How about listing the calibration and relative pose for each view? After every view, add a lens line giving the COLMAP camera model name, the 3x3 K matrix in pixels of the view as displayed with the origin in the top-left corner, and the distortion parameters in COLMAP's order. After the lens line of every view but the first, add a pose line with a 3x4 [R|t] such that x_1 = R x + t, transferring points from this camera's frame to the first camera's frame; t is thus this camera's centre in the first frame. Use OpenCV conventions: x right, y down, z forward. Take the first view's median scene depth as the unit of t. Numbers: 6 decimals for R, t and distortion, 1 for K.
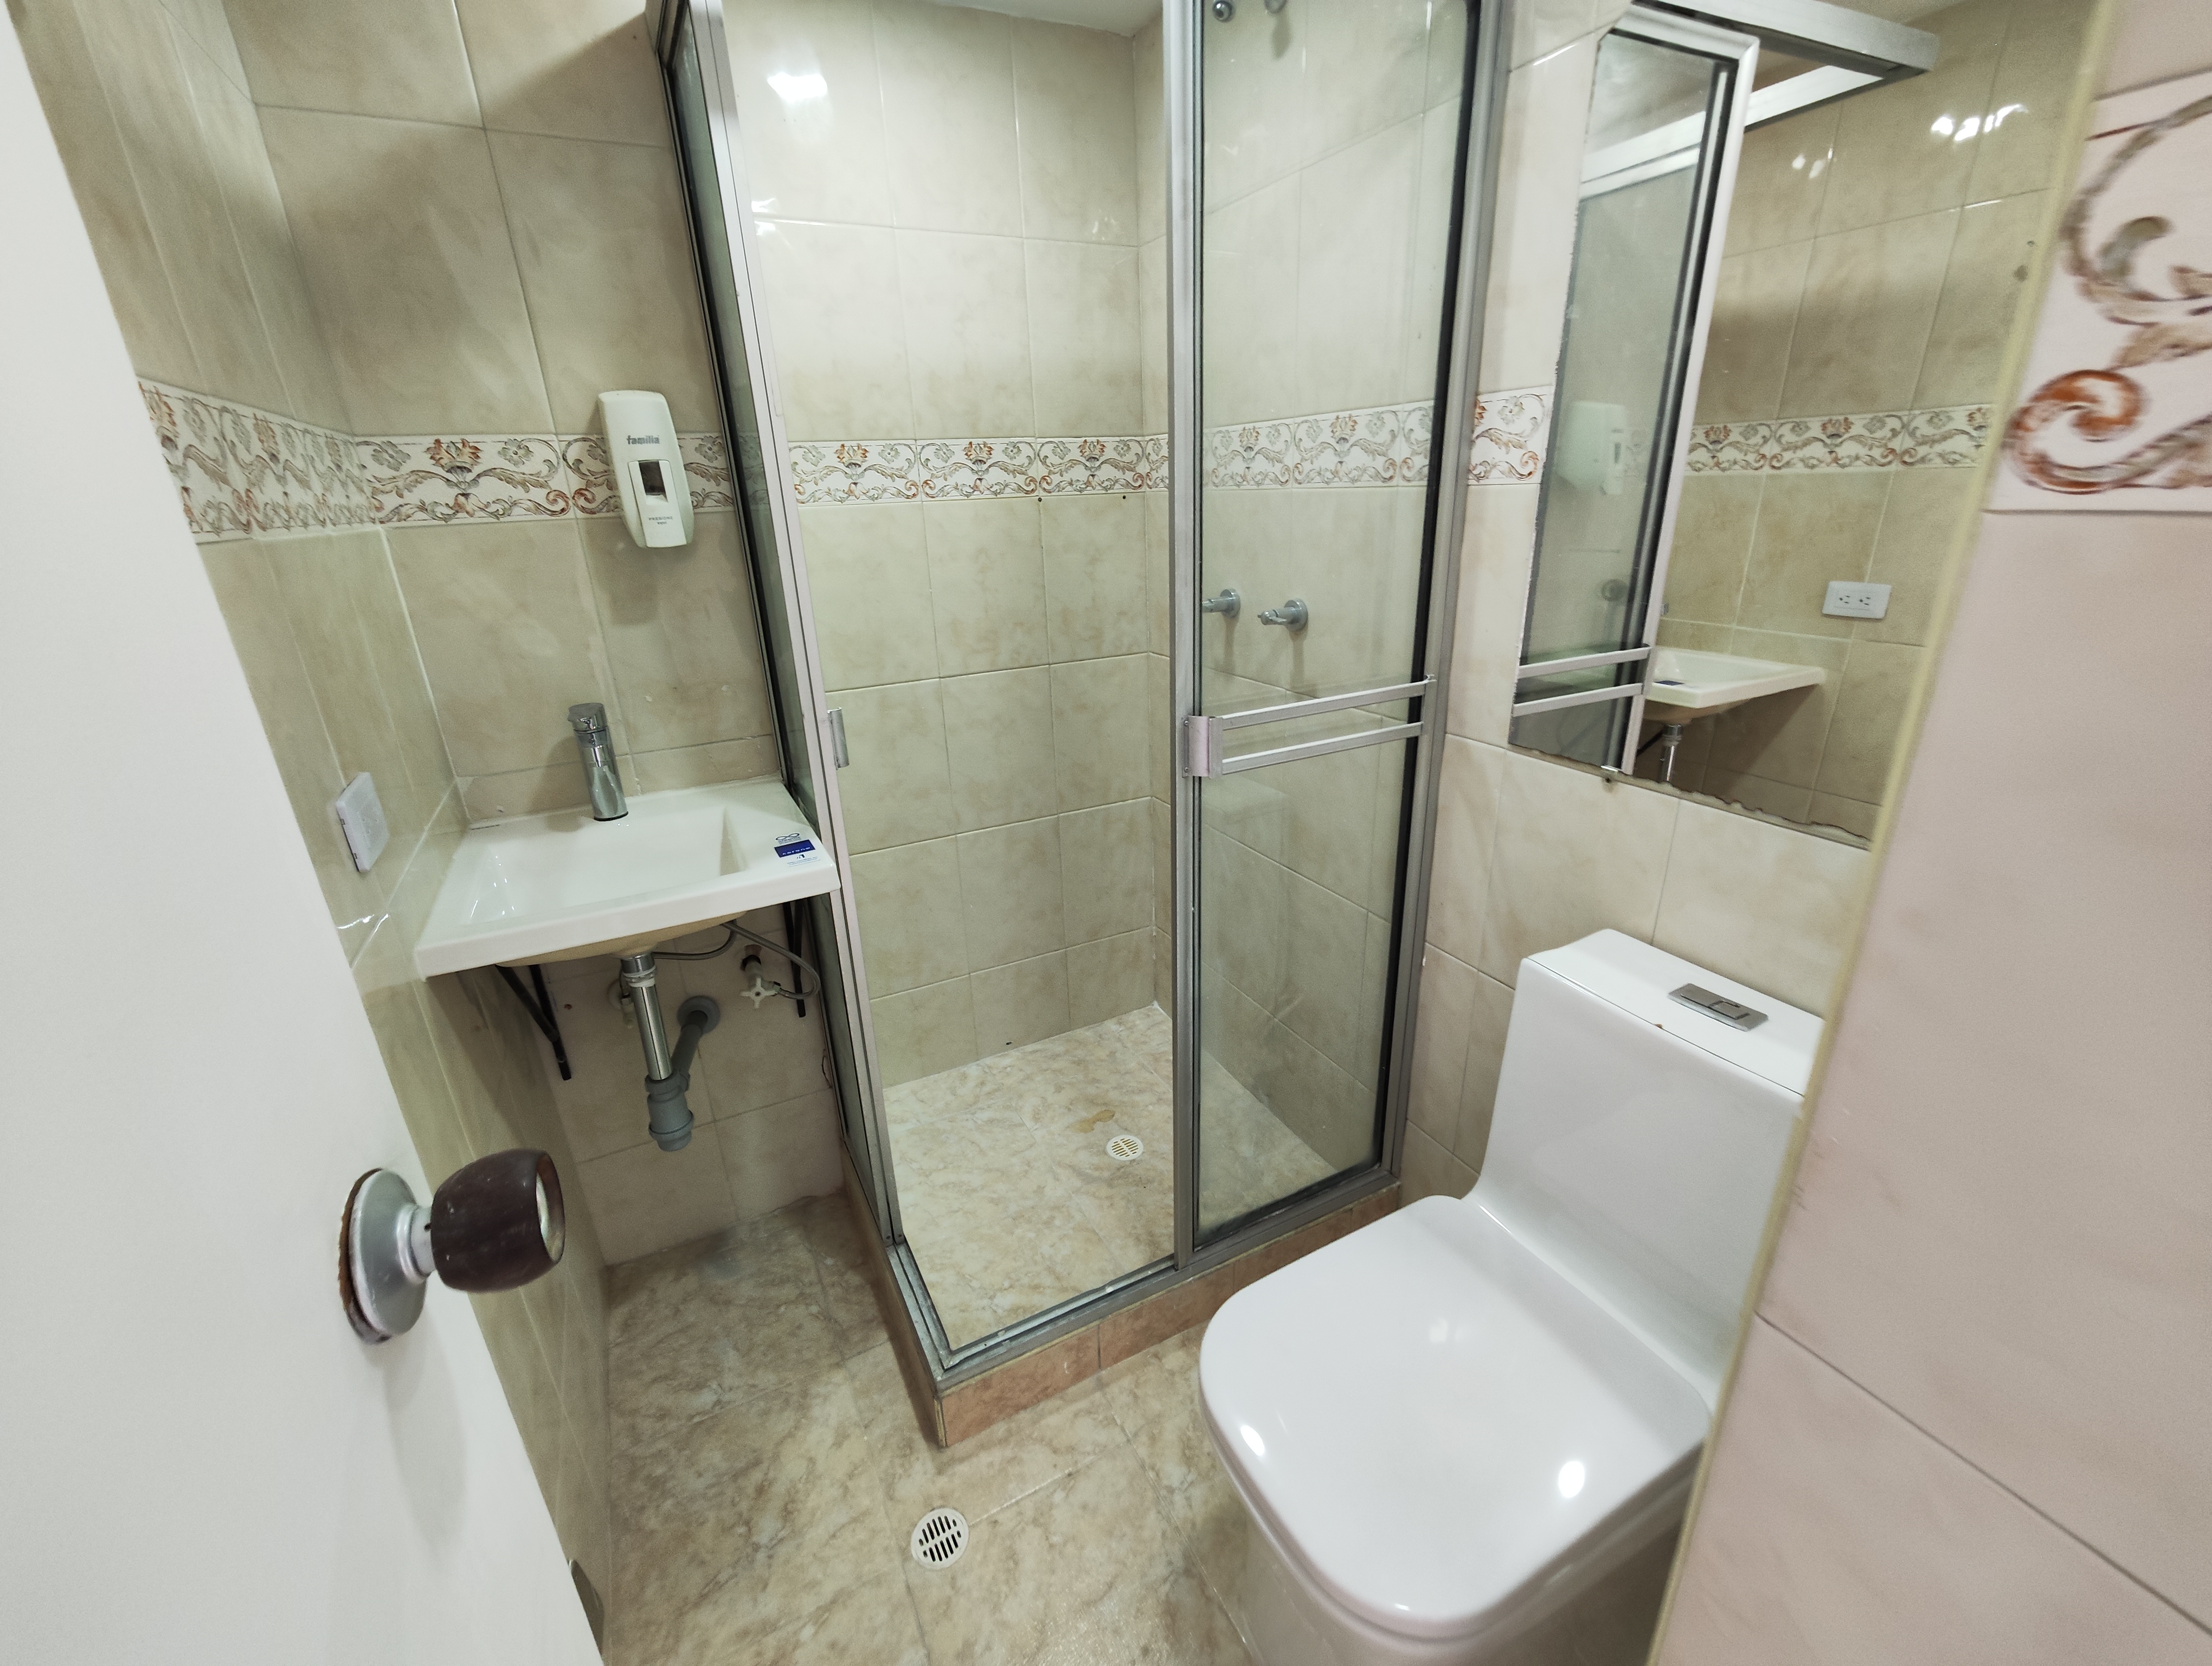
lens RADIAL K [[915.3, 0, 1098.7], [0, 915.3, 835.3], [0, 0, 1]] dist [-0.012727, 0.008623]
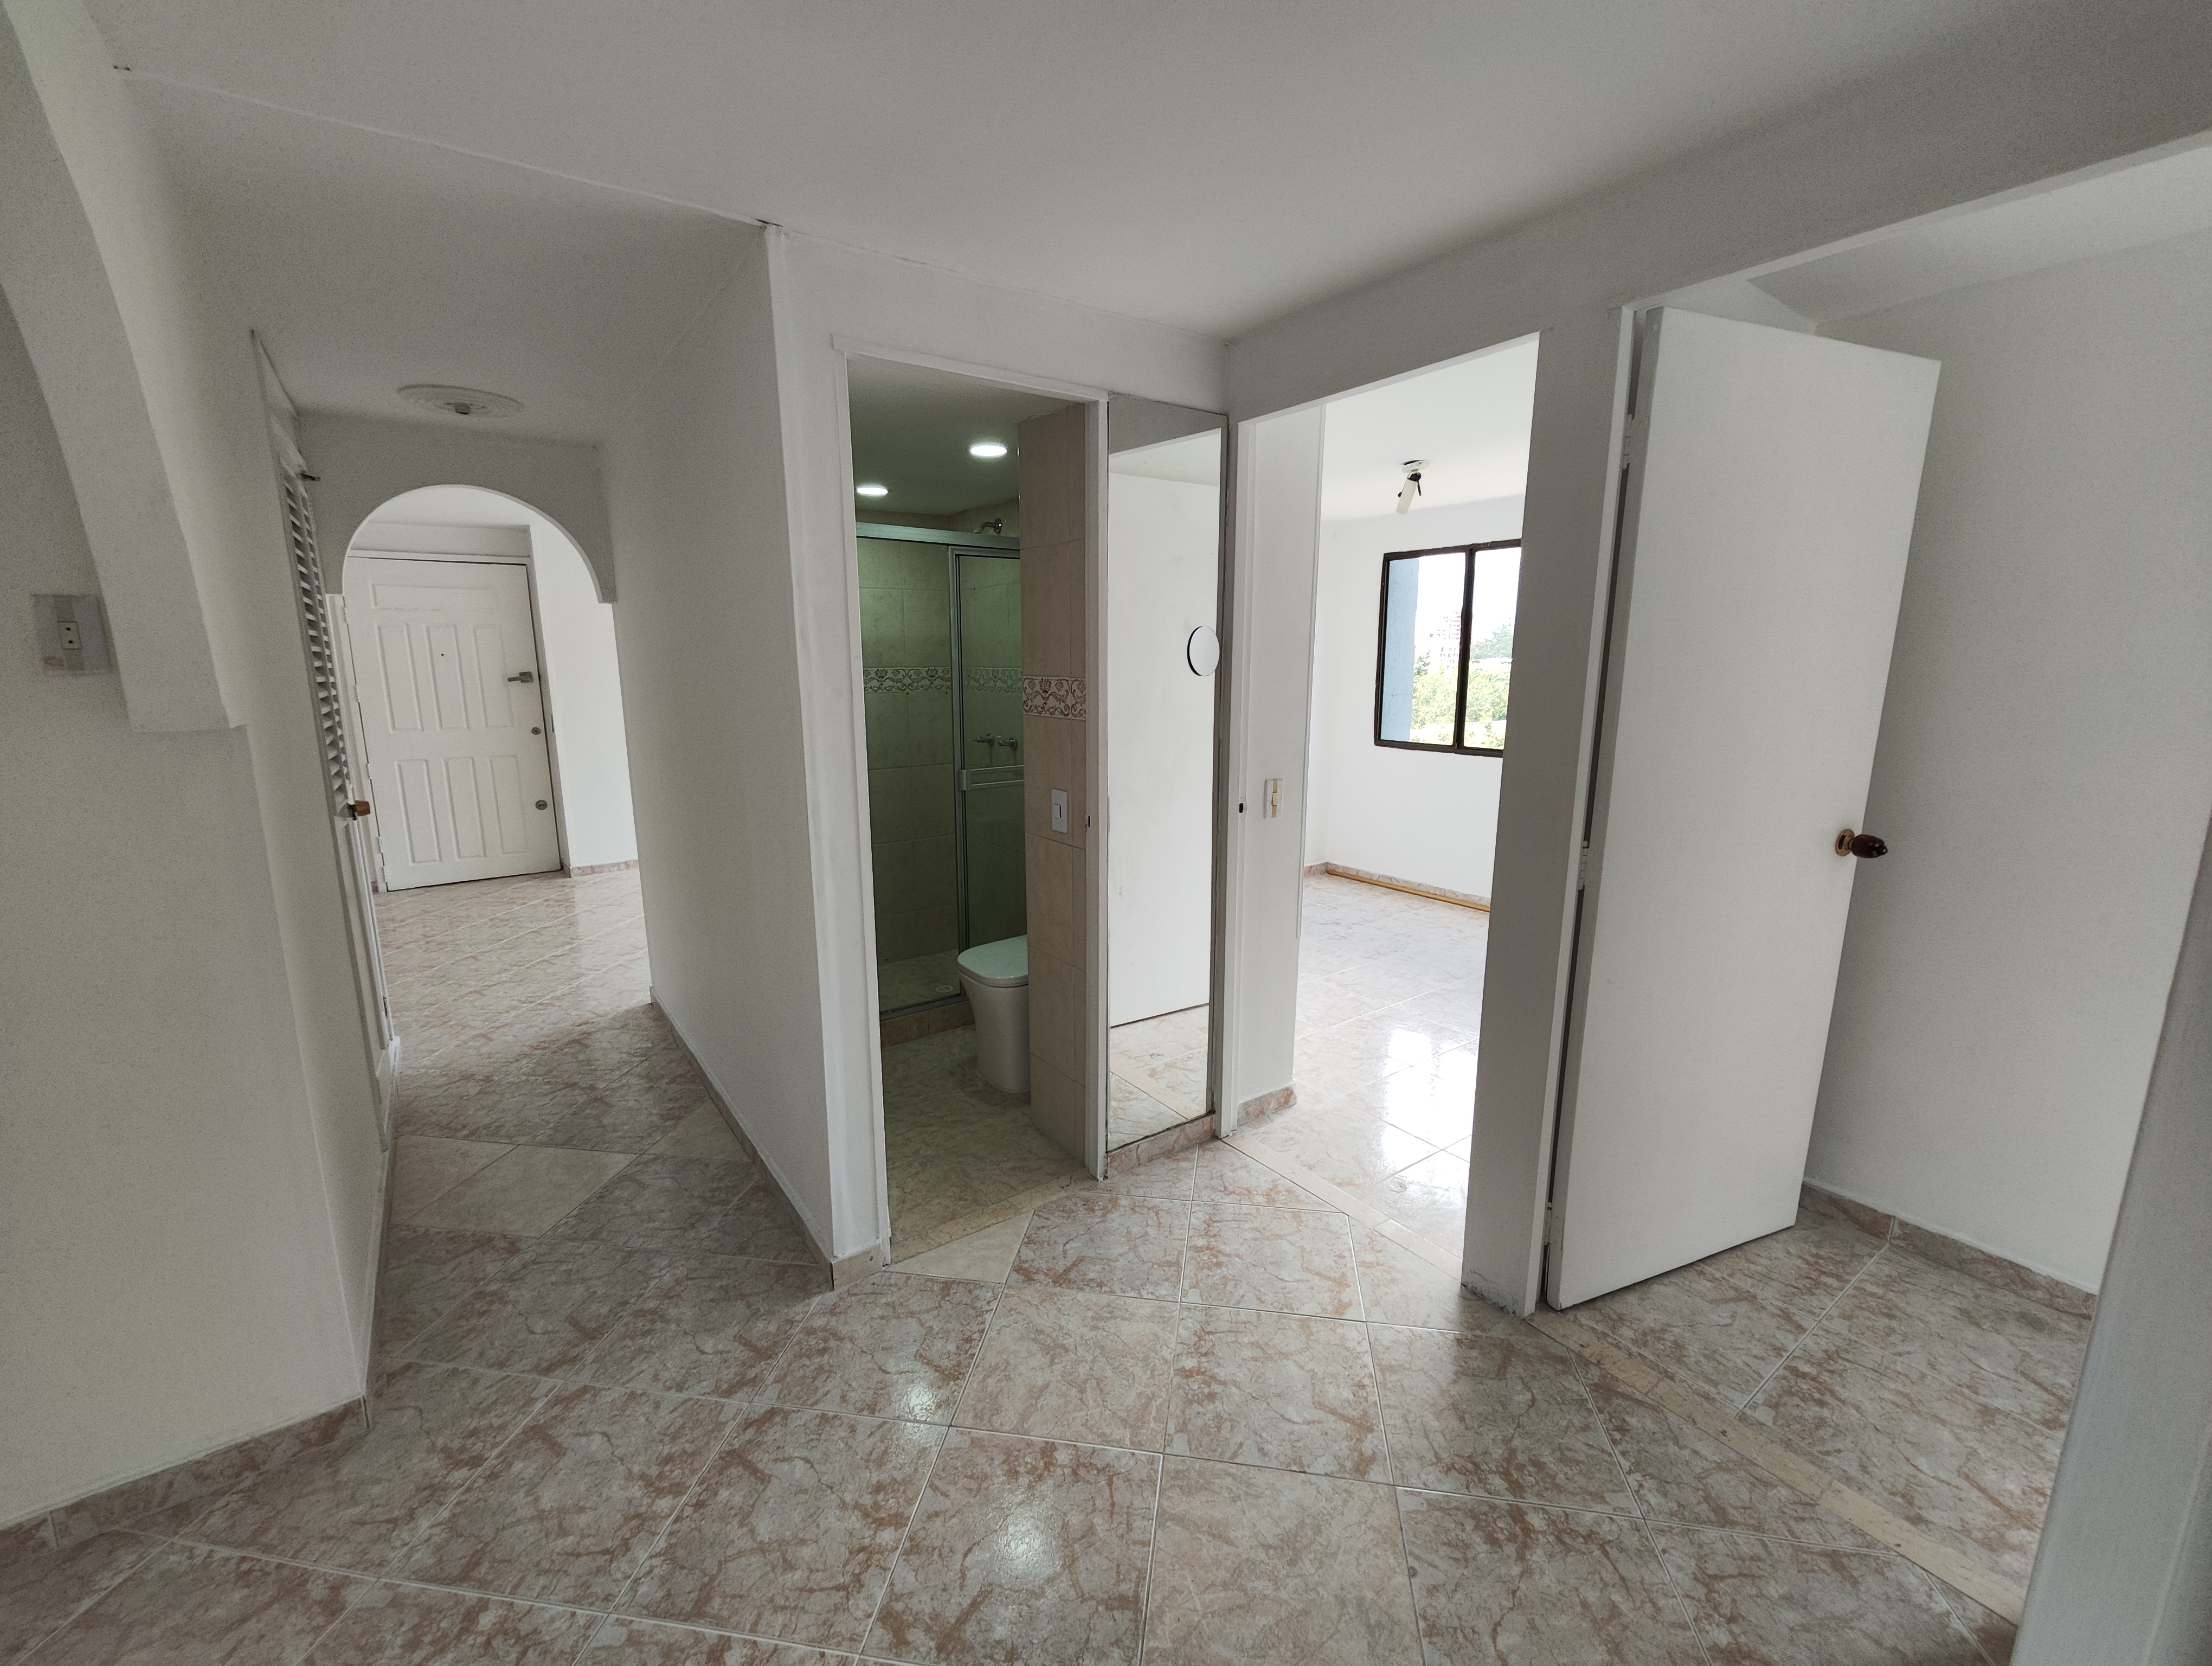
lens RADIAL K [[915.3, 0, 1098.7], [0, 915.3, 835.3], [0, 0, 1]] dist [-0.012727, 0.008623]
pose [[0.987400, 0.004464, 0.158180, 0.046328], [0.022598, 0.985379, -0.168869, 0.380136], [-0.156621, 0.170316, 0.972863, -1.242543]]
